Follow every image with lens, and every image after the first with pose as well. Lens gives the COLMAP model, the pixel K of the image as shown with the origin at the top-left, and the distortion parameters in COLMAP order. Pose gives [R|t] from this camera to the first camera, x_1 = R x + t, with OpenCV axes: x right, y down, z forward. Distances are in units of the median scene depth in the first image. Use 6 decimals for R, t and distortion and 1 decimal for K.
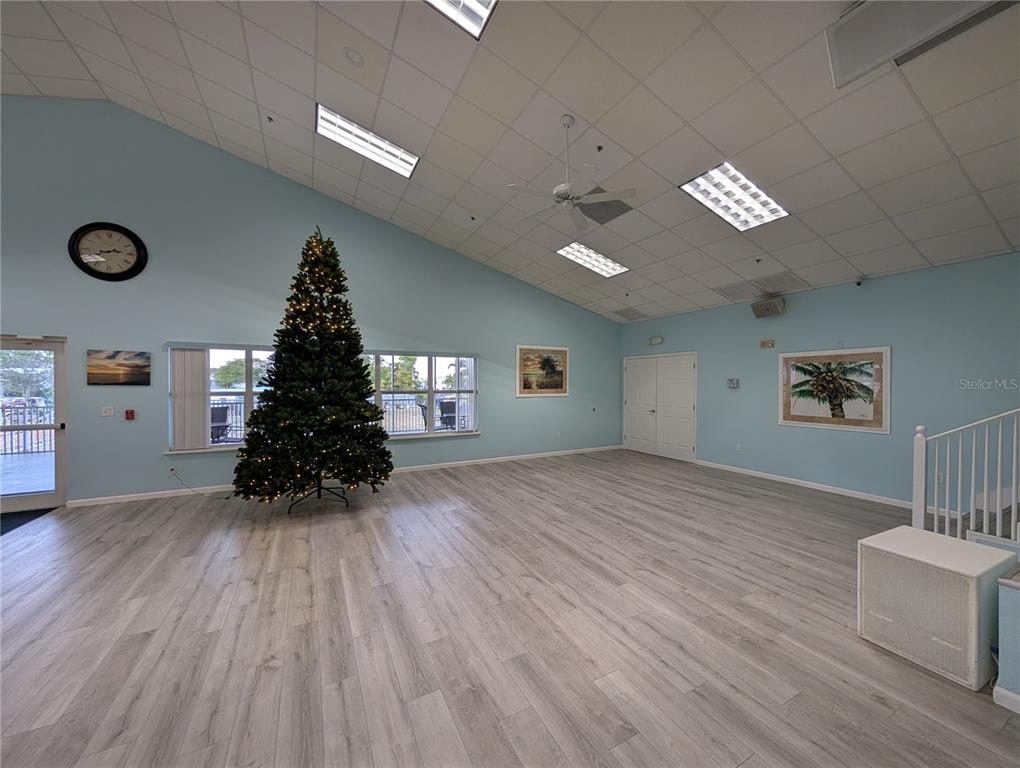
lens RADIAL K [[390.2, 0, 516.2], [0, 390.2, 388.9], [0, 0, 1]] dist [0.011722, -0.000264]
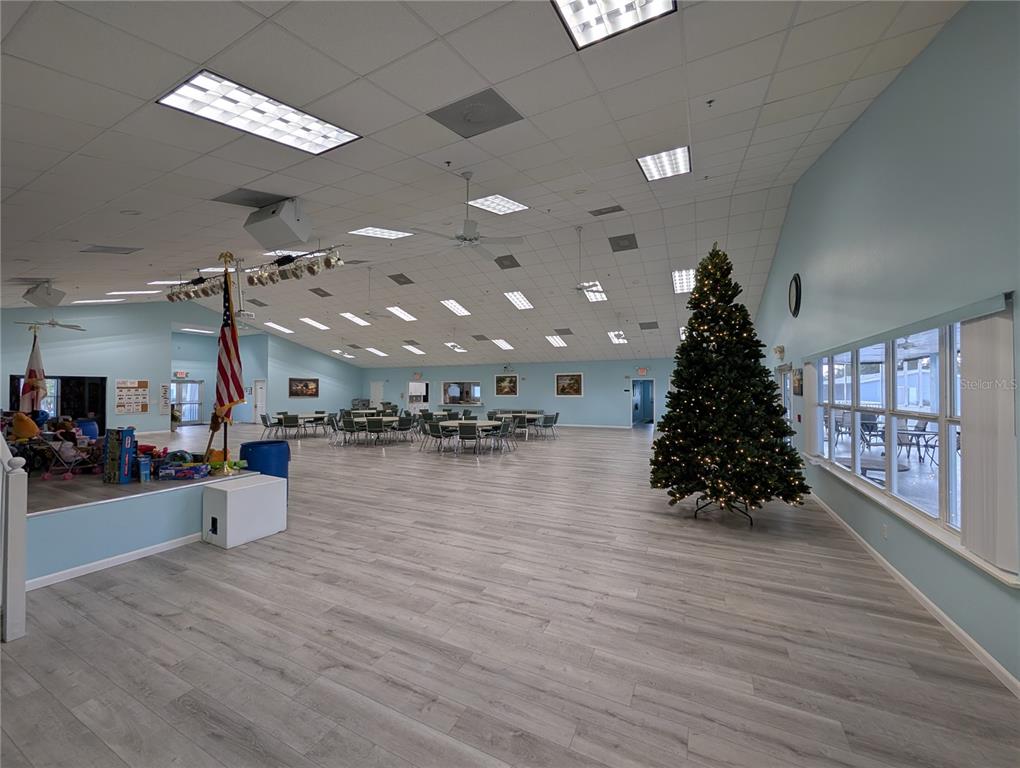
lens RADIAL K [[390.2, 0, 514.8], [0, 390.2, 386.3], [0, 0, 1]] dist [0.011722, -0.000264]
pose [[-0.814103, -0.010059, -0.580634, 0.626592], [-0.011485, 0.999933, -0.001221, -0.035579], [0.580607, 0.005674, -0.814164, 1.832218]]
